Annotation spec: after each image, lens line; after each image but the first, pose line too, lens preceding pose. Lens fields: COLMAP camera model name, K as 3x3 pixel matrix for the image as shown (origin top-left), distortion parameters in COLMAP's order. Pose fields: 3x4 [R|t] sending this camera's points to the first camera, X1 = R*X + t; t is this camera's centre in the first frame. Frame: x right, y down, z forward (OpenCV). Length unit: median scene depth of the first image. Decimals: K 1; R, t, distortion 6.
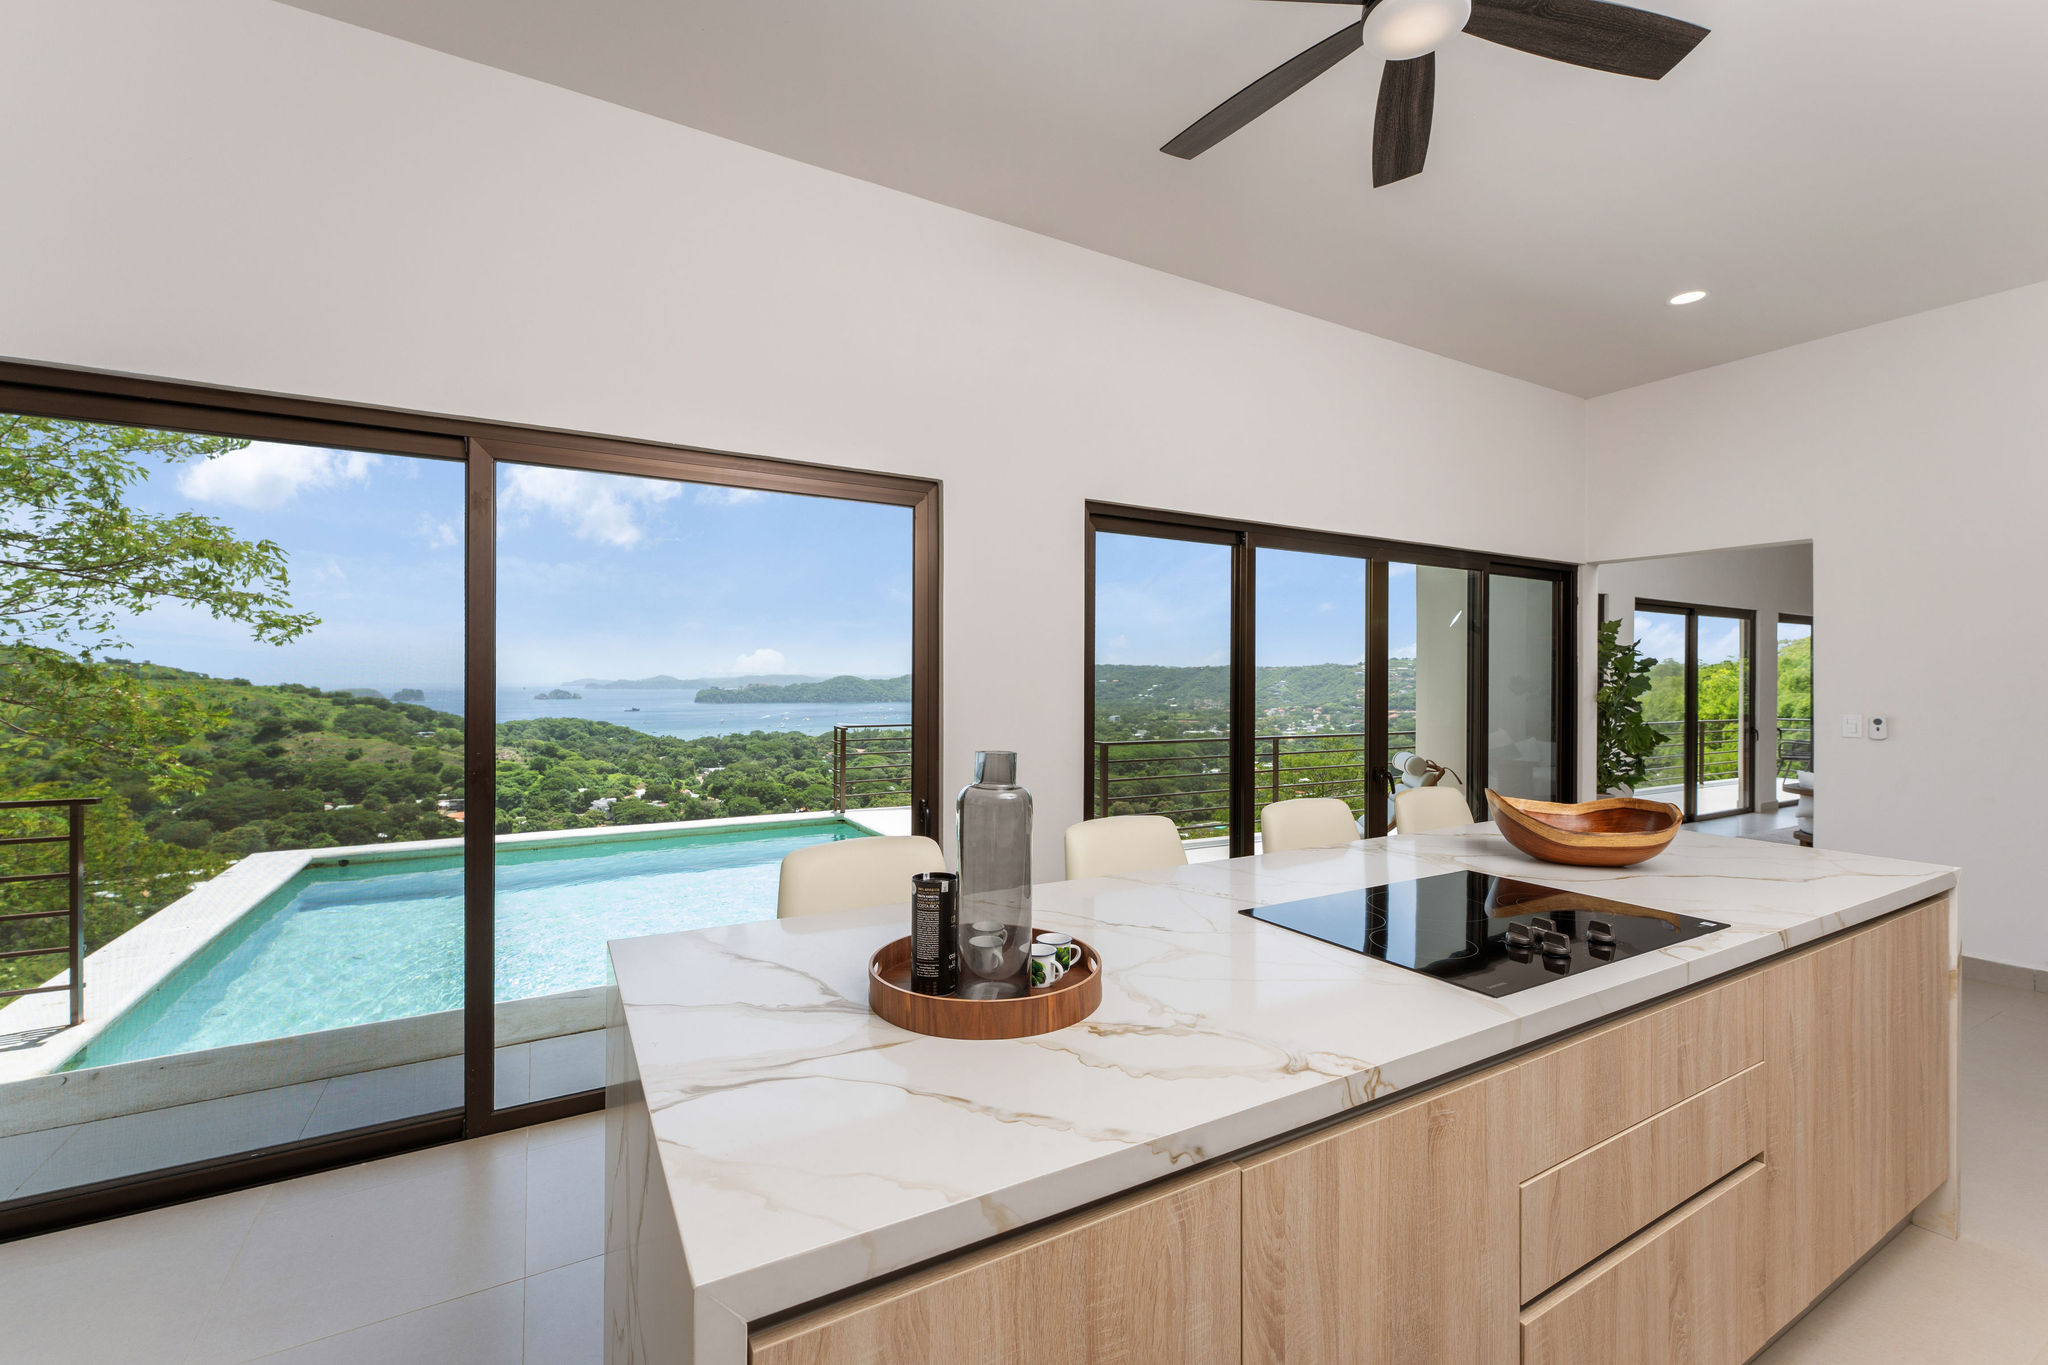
lens RADIAL K [[858.9, 0, 1043.0], [0, 858.9, 699.1], [0, 0, 1]] dist [-0.000493, 0.004082]
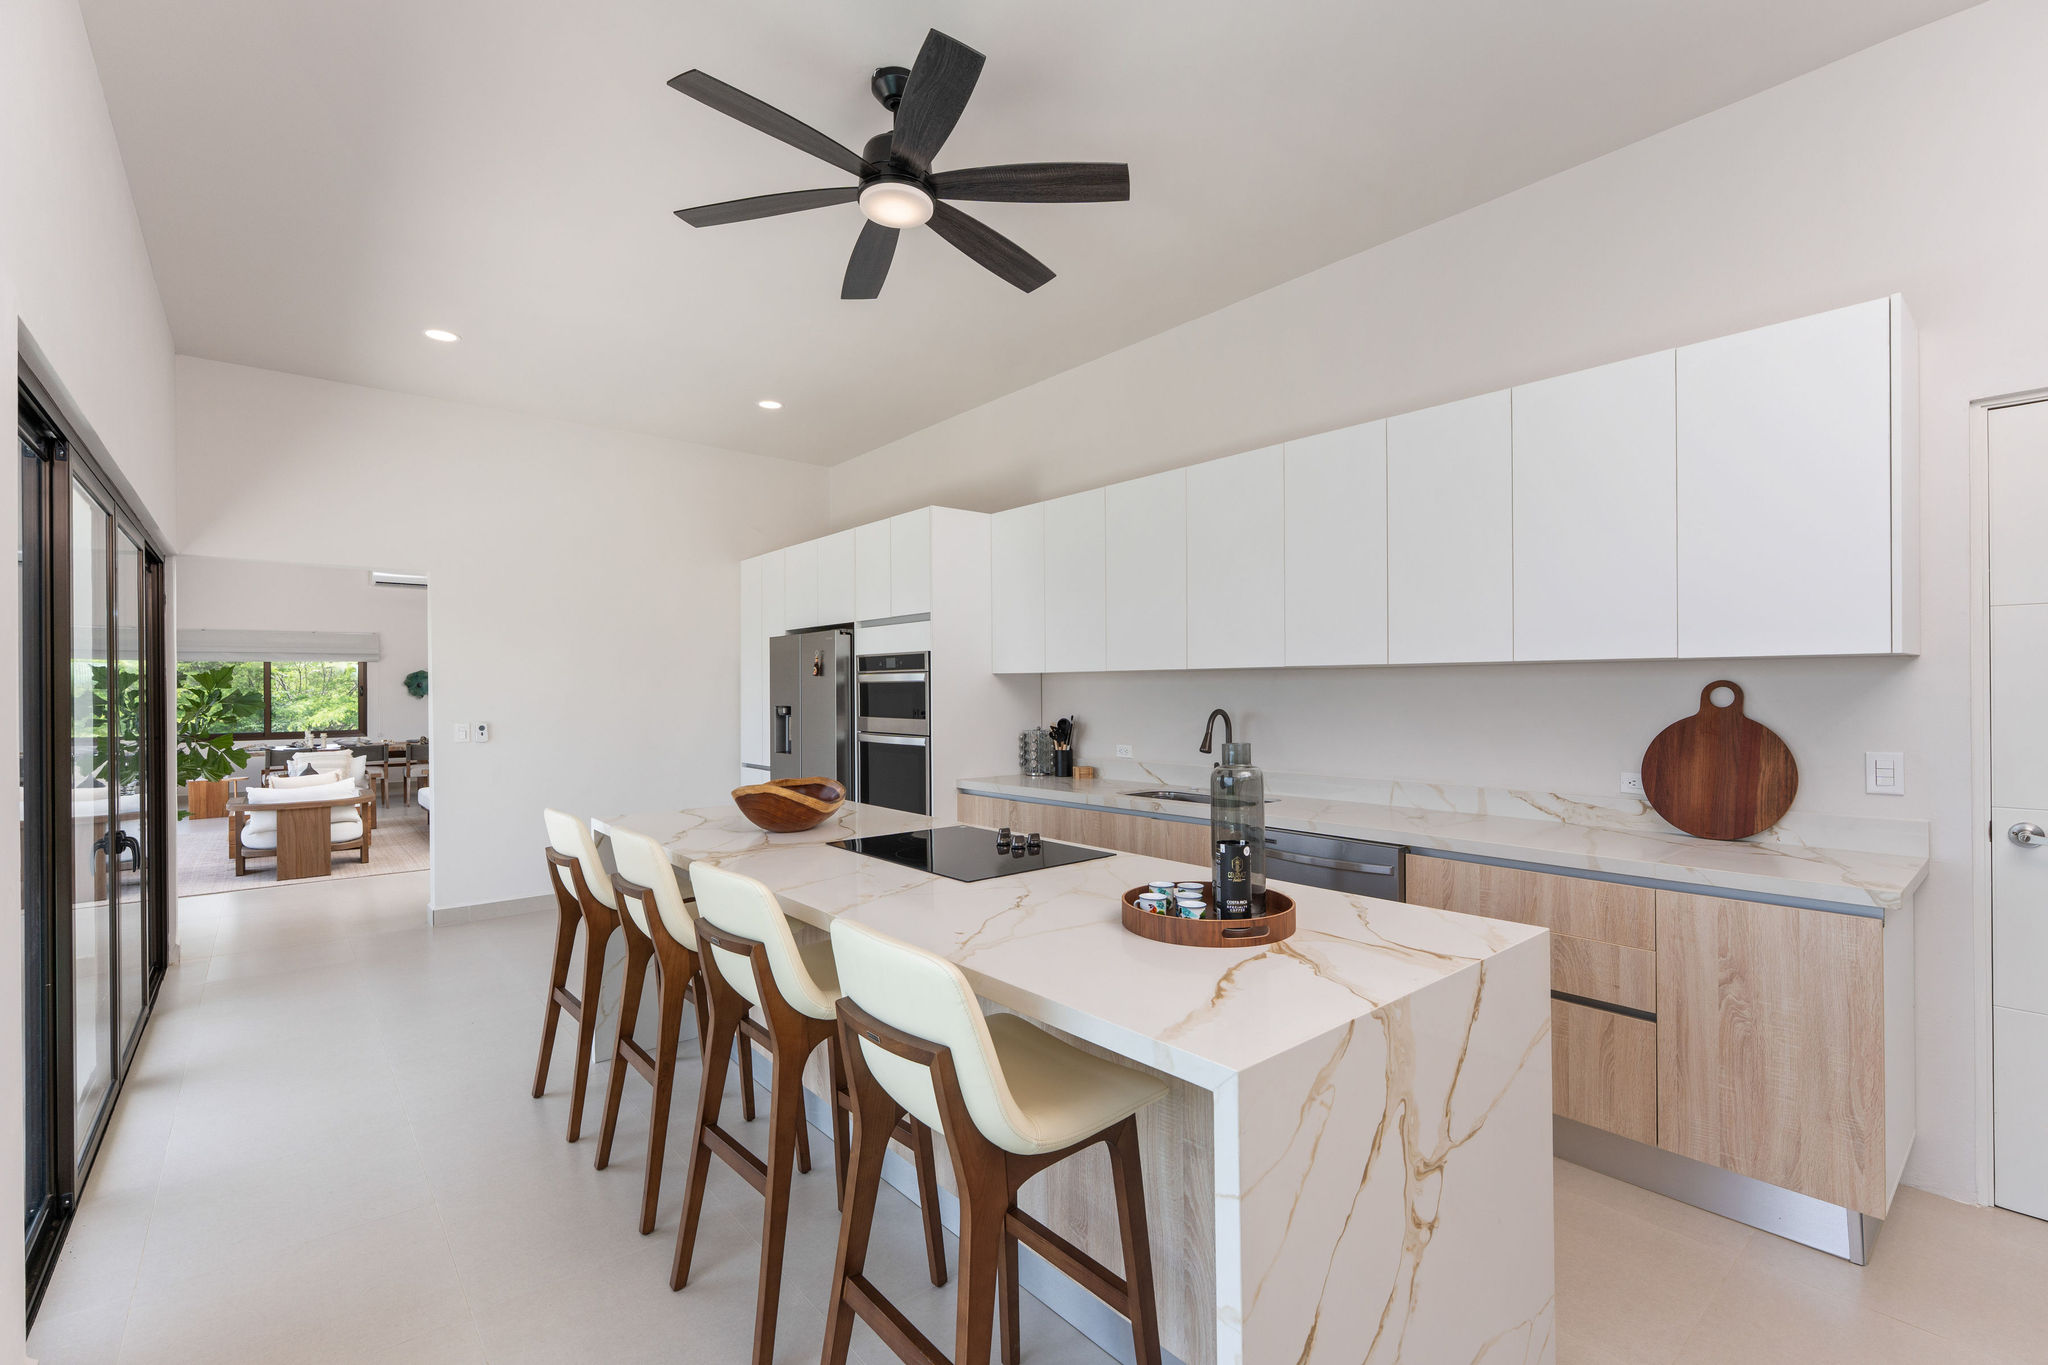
lens RADIAL K [[881.2, 0, 1020.8], [0, 881.2, 694.6], [0, 0, 1]] dist [0.002769, 0.000285]
pose [[-0.180935, -0.000726, 0.983495, -0.090762], [0.019425, 0.999802, 0.004312, -0.002623], [-0.983303, 0.019885, -0.180885, 0.099581]]
